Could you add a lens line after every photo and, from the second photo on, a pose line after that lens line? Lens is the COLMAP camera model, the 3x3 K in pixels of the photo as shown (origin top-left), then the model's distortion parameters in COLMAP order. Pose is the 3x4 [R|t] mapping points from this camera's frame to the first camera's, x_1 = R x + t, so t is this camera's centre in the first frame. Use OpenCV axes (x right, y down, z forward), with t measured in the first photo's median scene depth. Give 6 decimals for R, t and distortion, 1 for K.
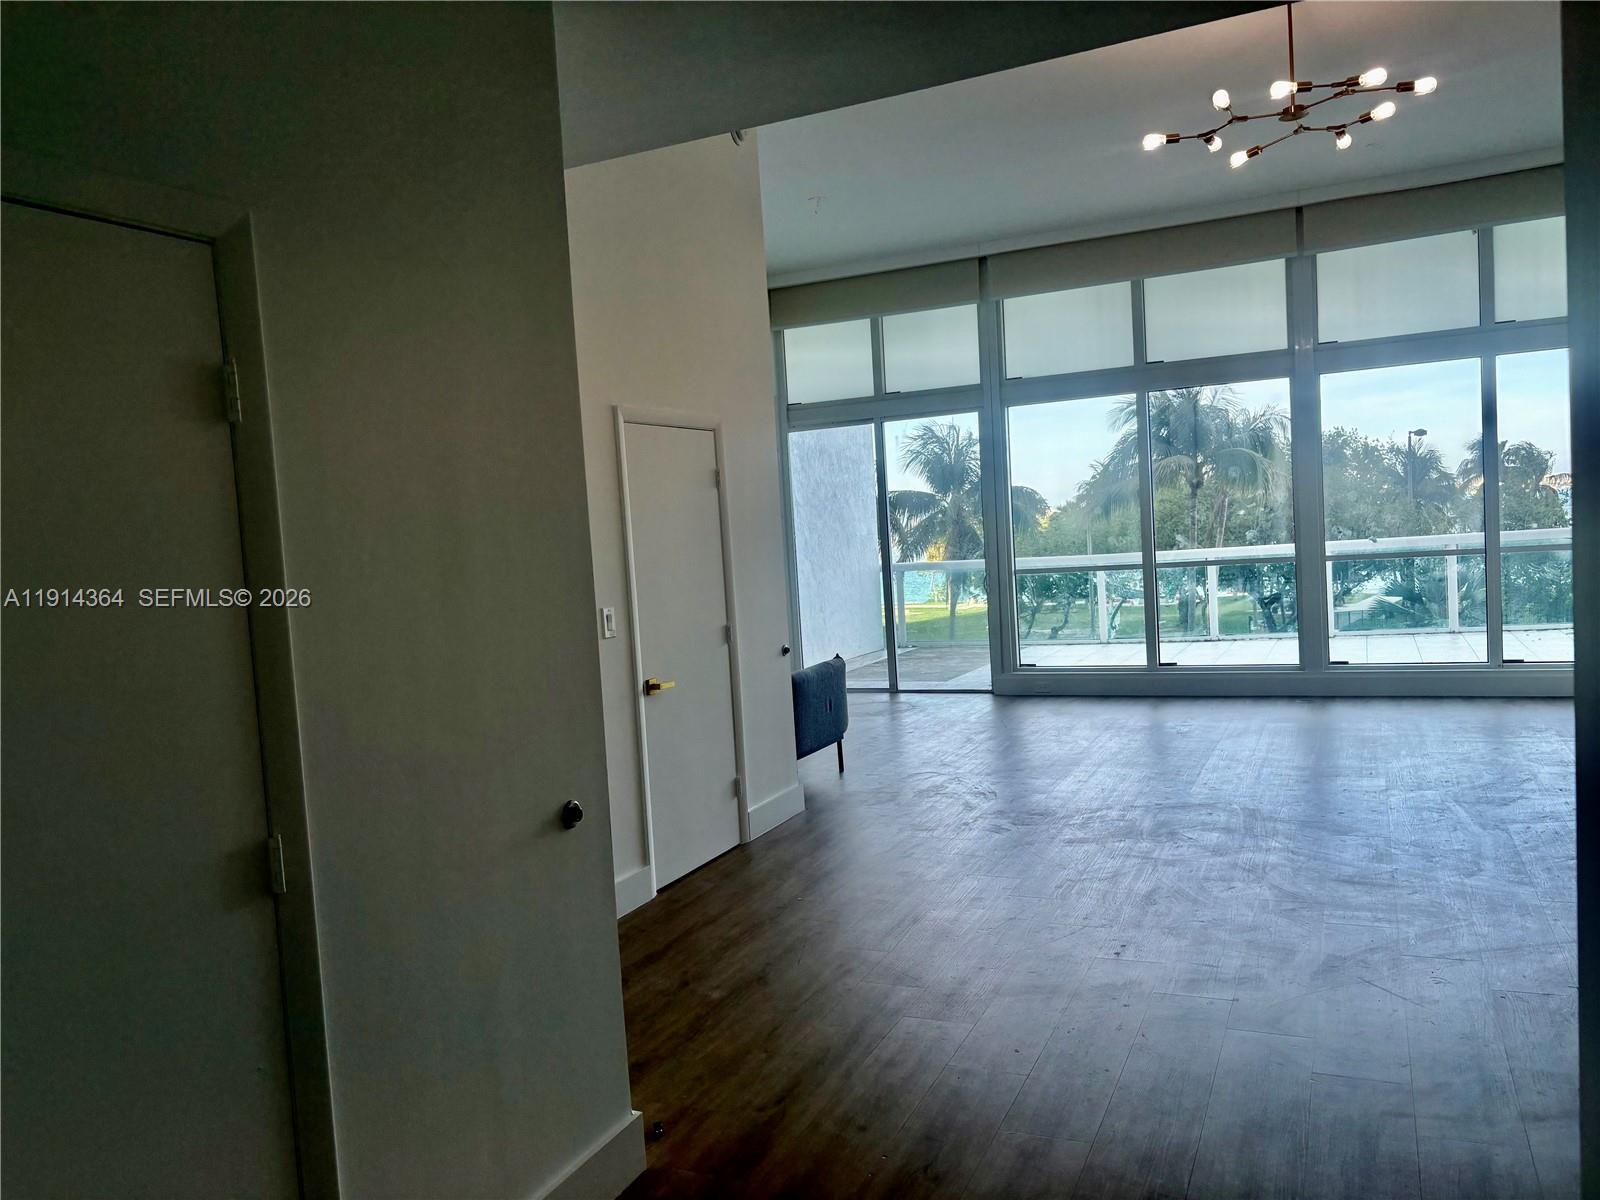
lens RADIAL K [[1198.7, 0, 811.9], [0, 1198.7, 607.1], [0, 0, 1]] dist [0.044594, -0.047920]
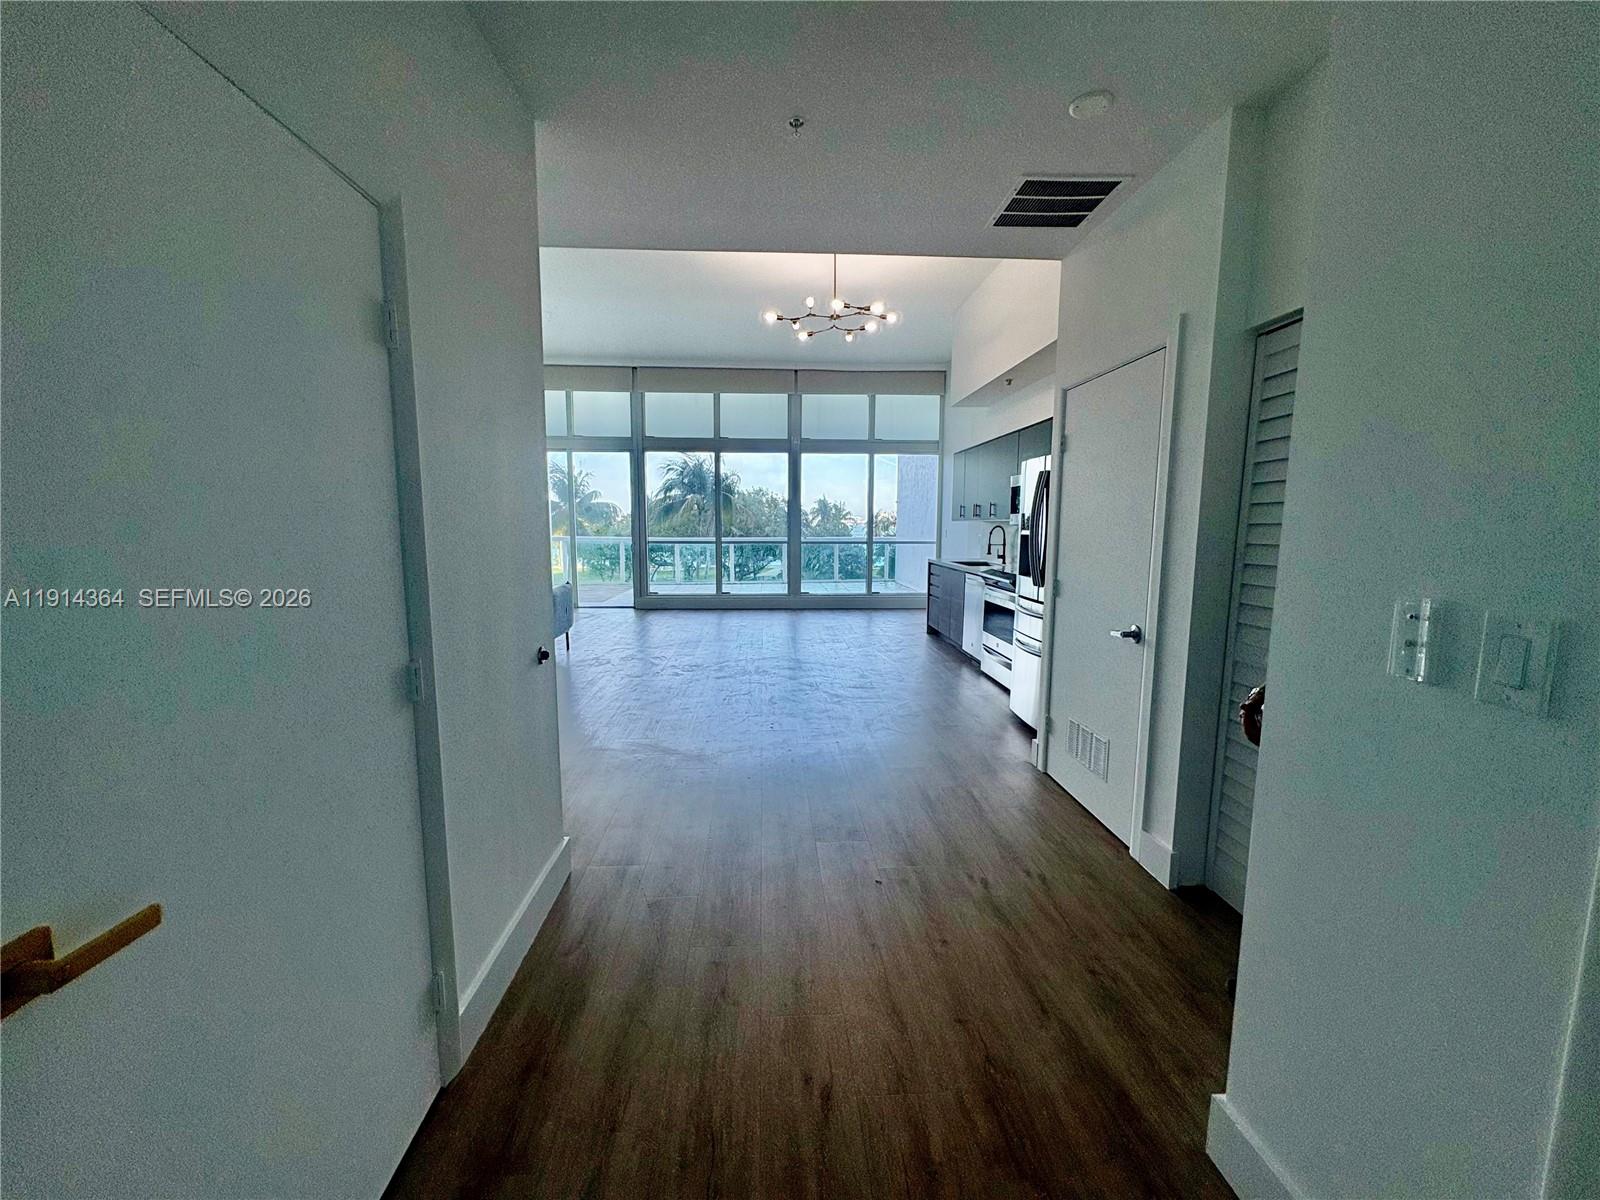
lens RADIAL K [[629.6, 0, 788.8], [0, 629.6, 599.4], [0, 0, 1]] dist [0.000558, 0.000881]
pose [[0.886218, 0.011672, 0.463122, -0.152300], [-0.031525, 0.998885, 0.035150, 0.031296], [-0.462195, -0.045751, 0.885597, 0.065940]]
